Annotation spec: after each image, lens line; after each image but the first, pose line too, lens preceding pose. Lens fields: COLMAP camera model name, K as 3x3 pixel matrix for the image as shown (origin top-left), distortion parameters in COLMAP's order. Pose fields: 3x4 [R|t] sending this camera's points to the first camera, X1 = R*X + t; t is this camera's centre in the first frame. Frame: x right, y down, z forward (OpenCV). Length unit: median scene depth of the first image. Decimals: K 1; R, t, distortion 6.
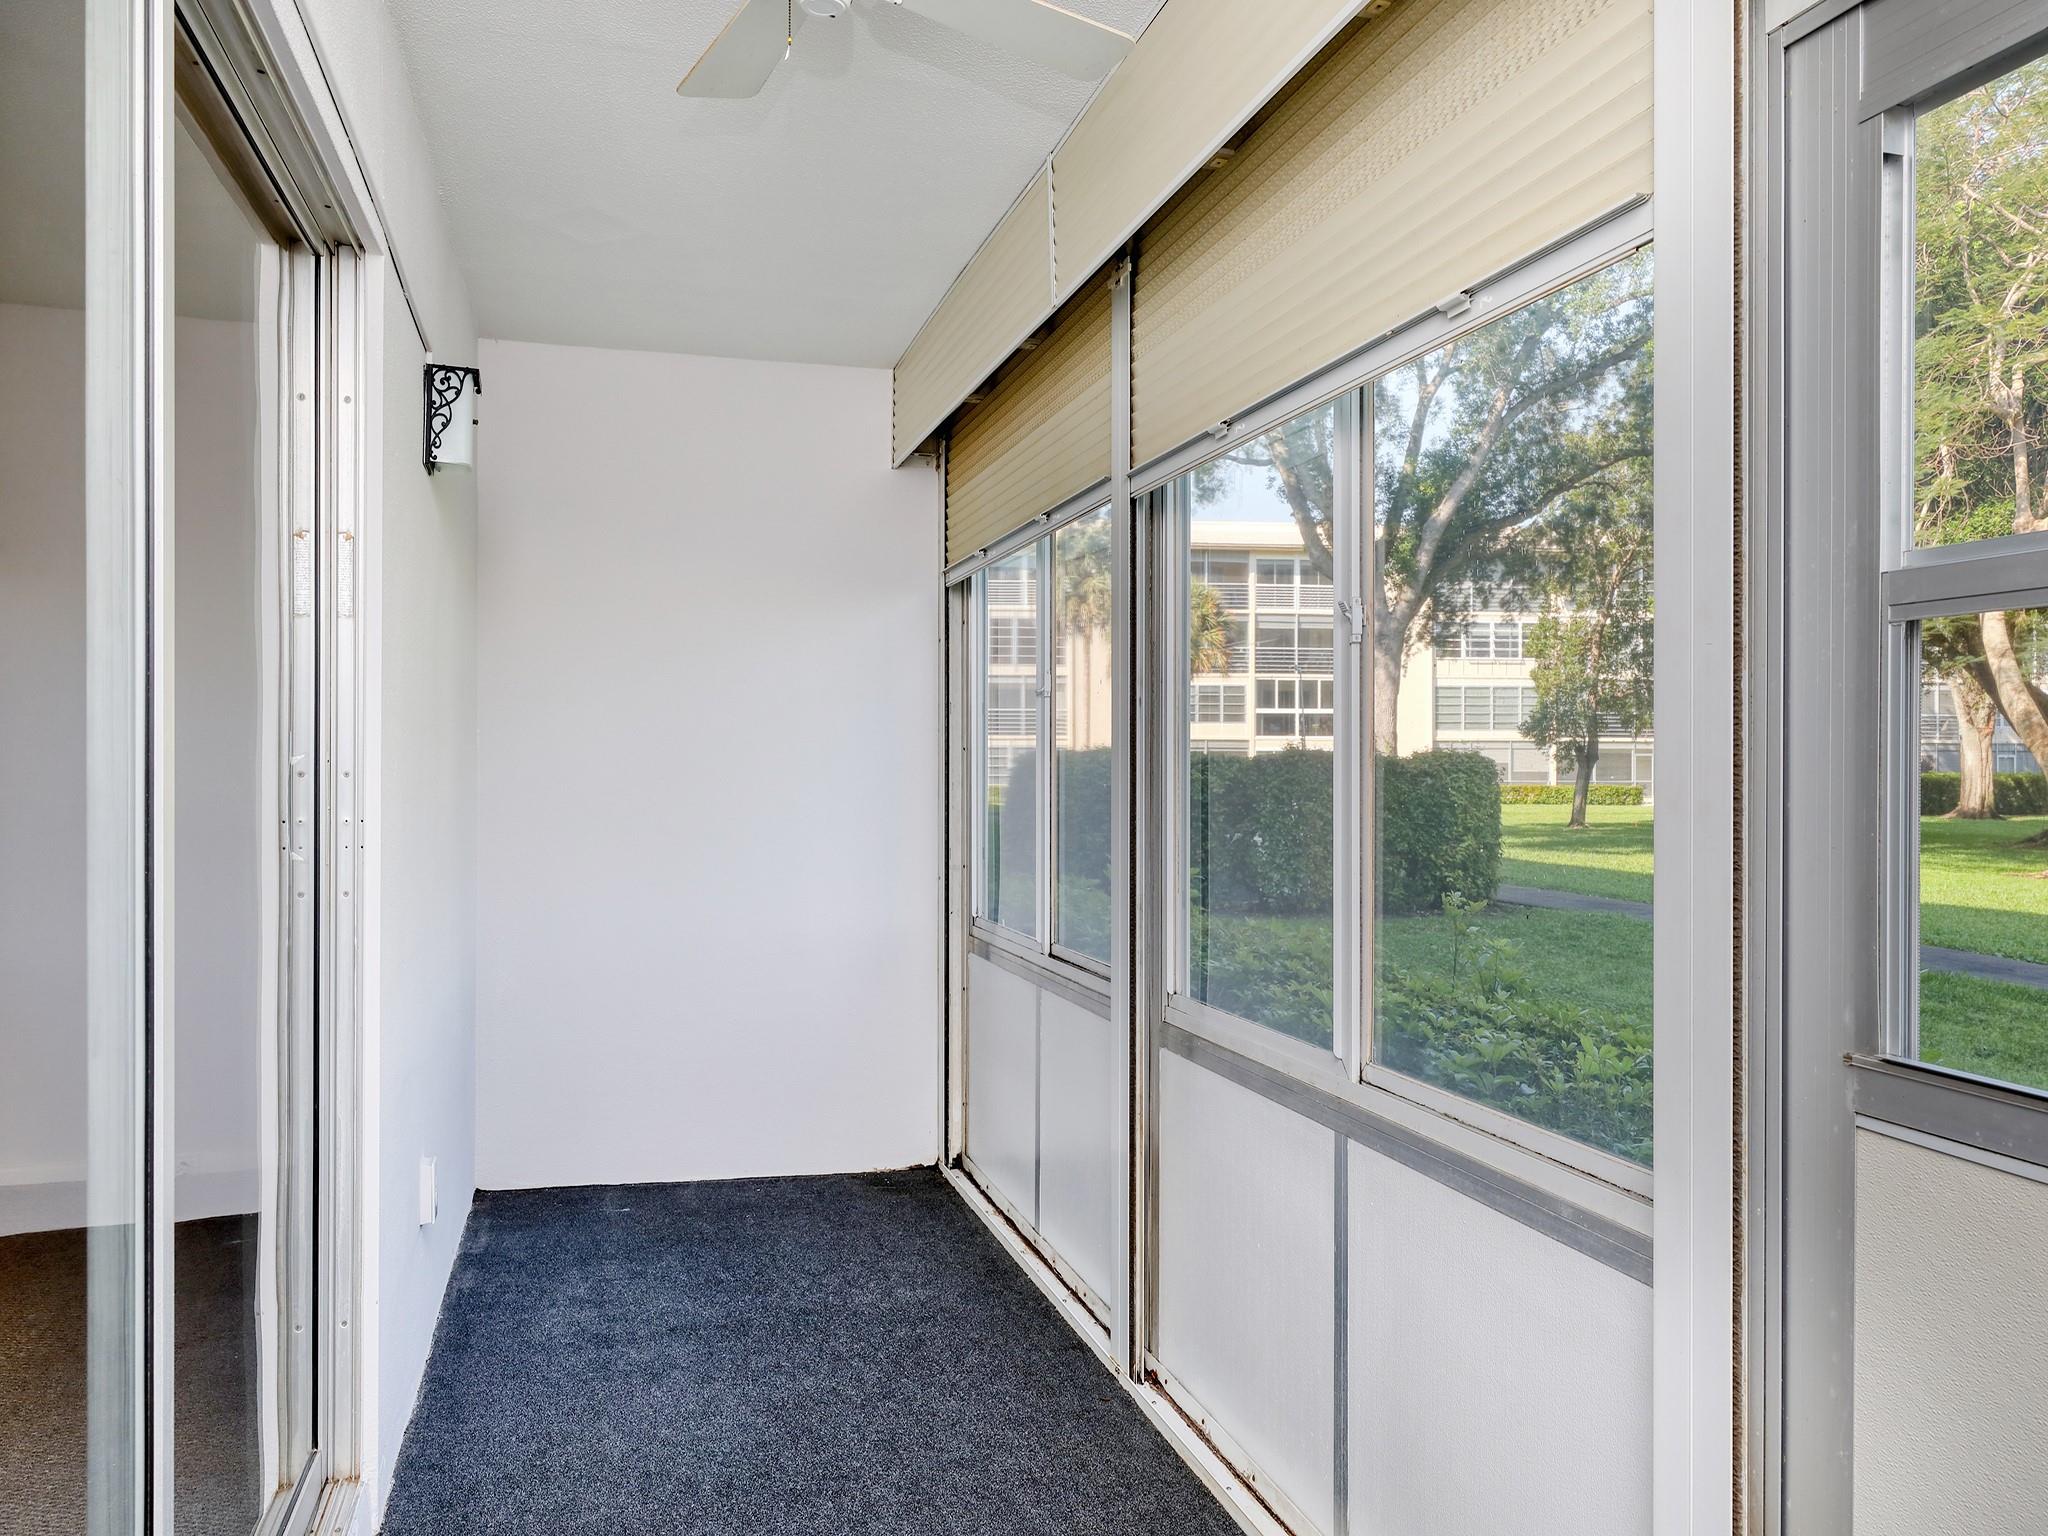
lens RADIAL K [[1435.2, 0, 1024.0], [0, 1435.2, 768.0], [0, 0, 1]] dist [-0.000425, -0.000013]
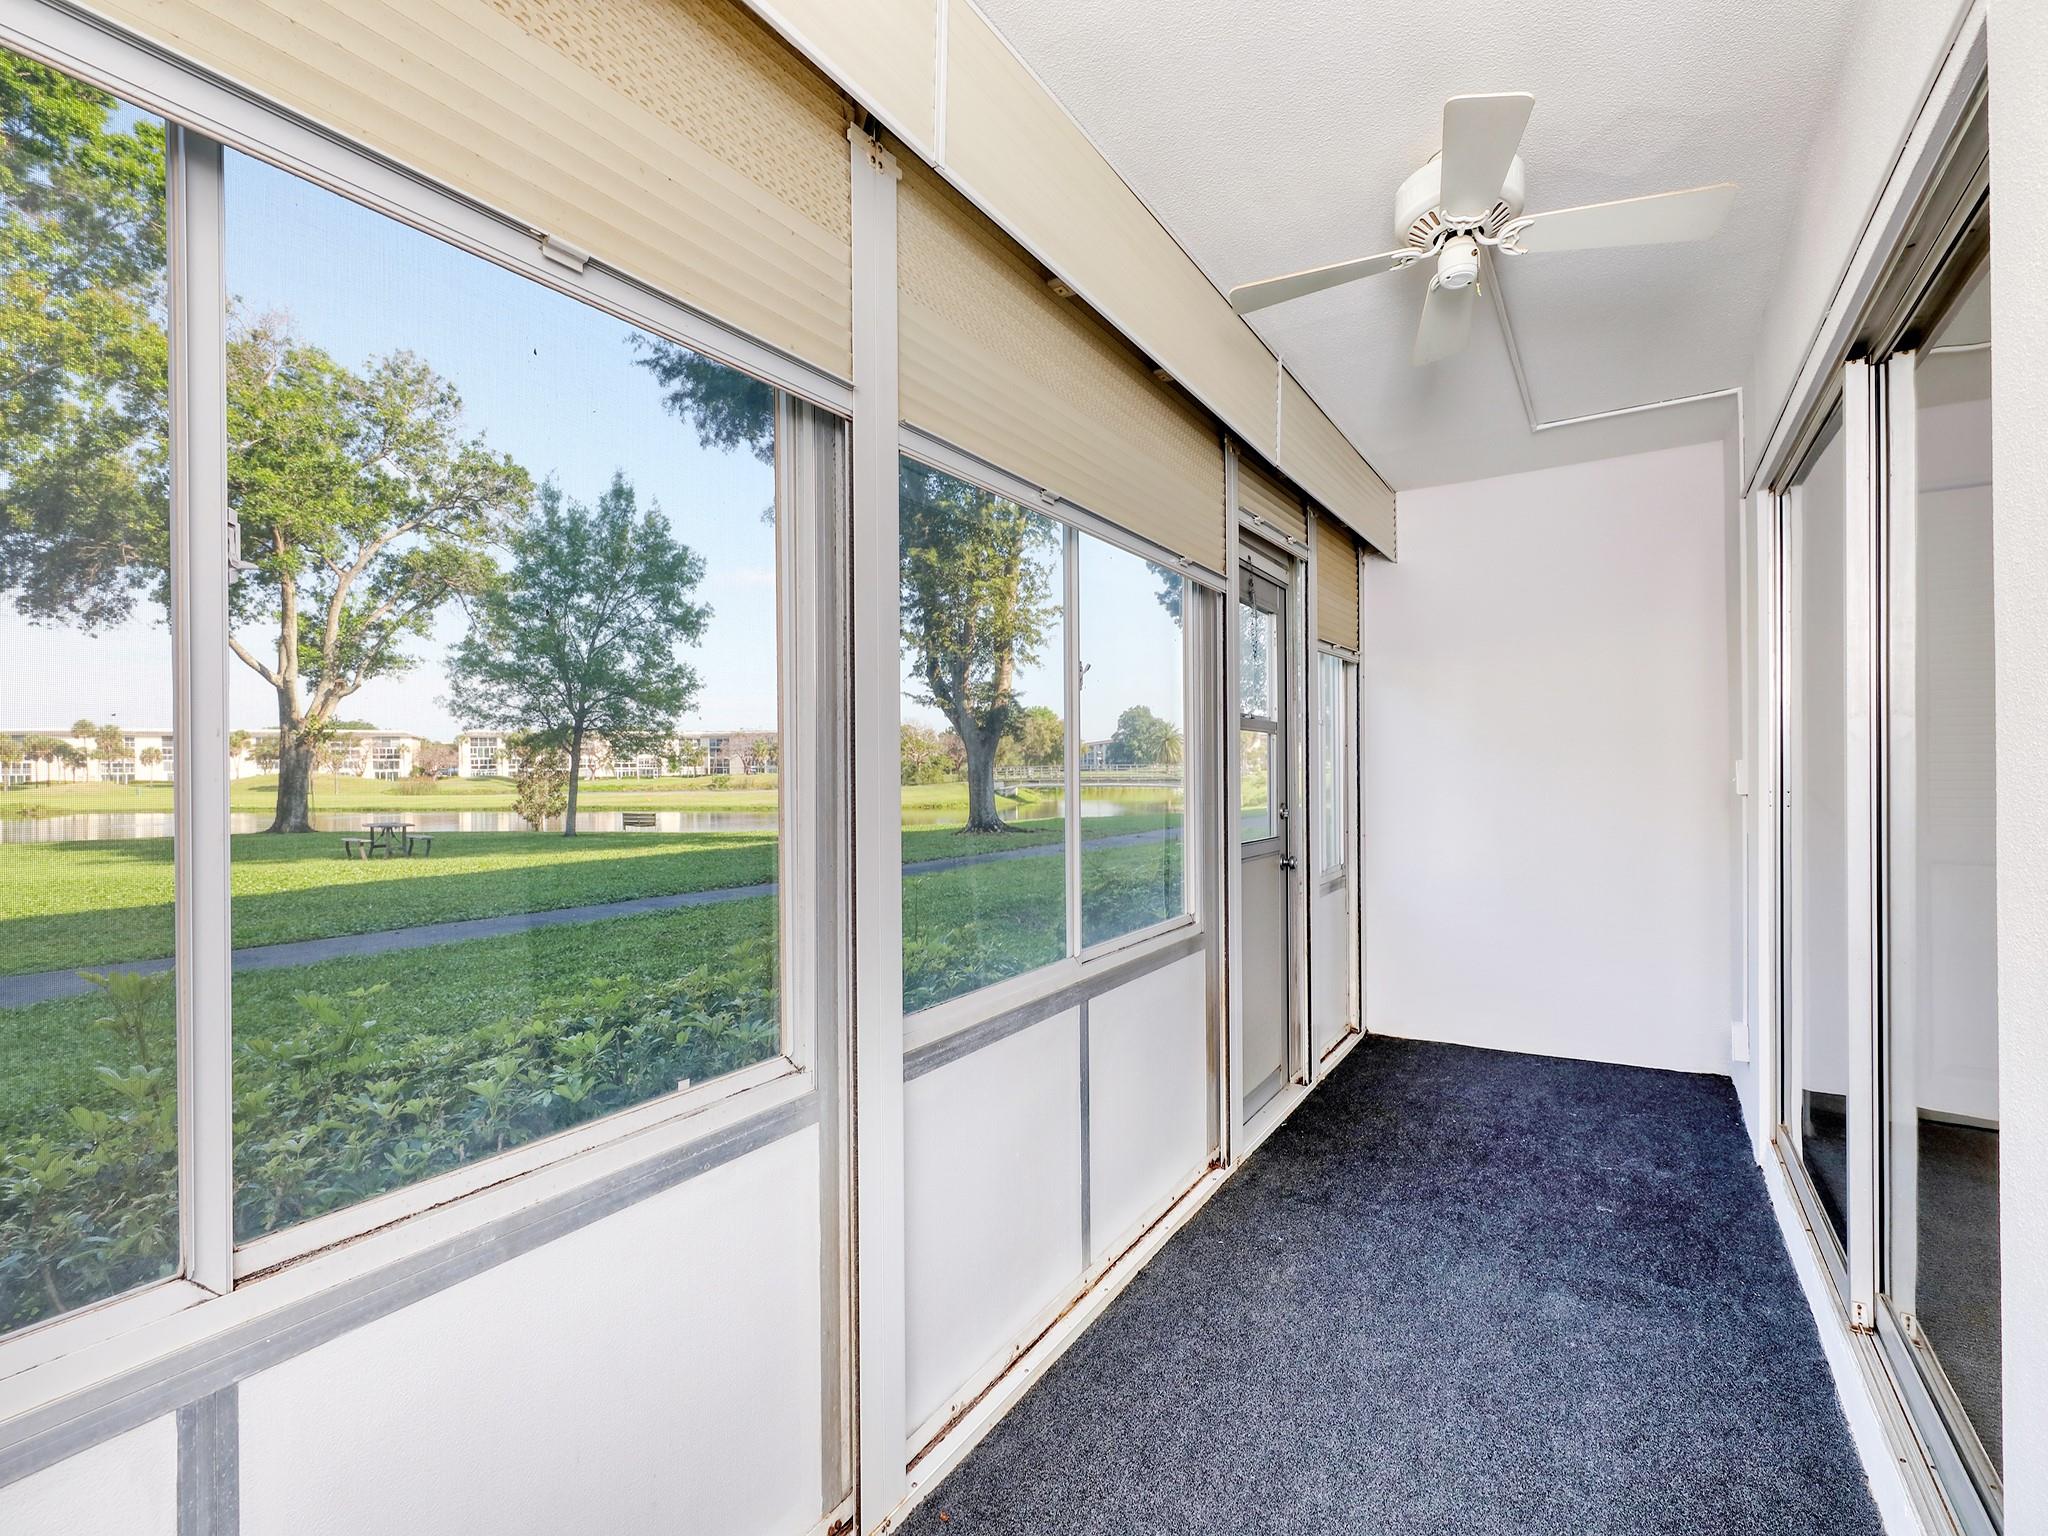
lens RADIAL K [[924.5, 0, 1024.0], [0, 924.5, 768.0], [0, 0, 1]] dist [0.002223, 0.000436]
pose [[-0.657656, -0.007624, 0.753280, -0.393436], [0.002620, 0.999920, 0.012407, -0.004139], [-0.753314, 0.010133, -0.657583, 1.376314]]
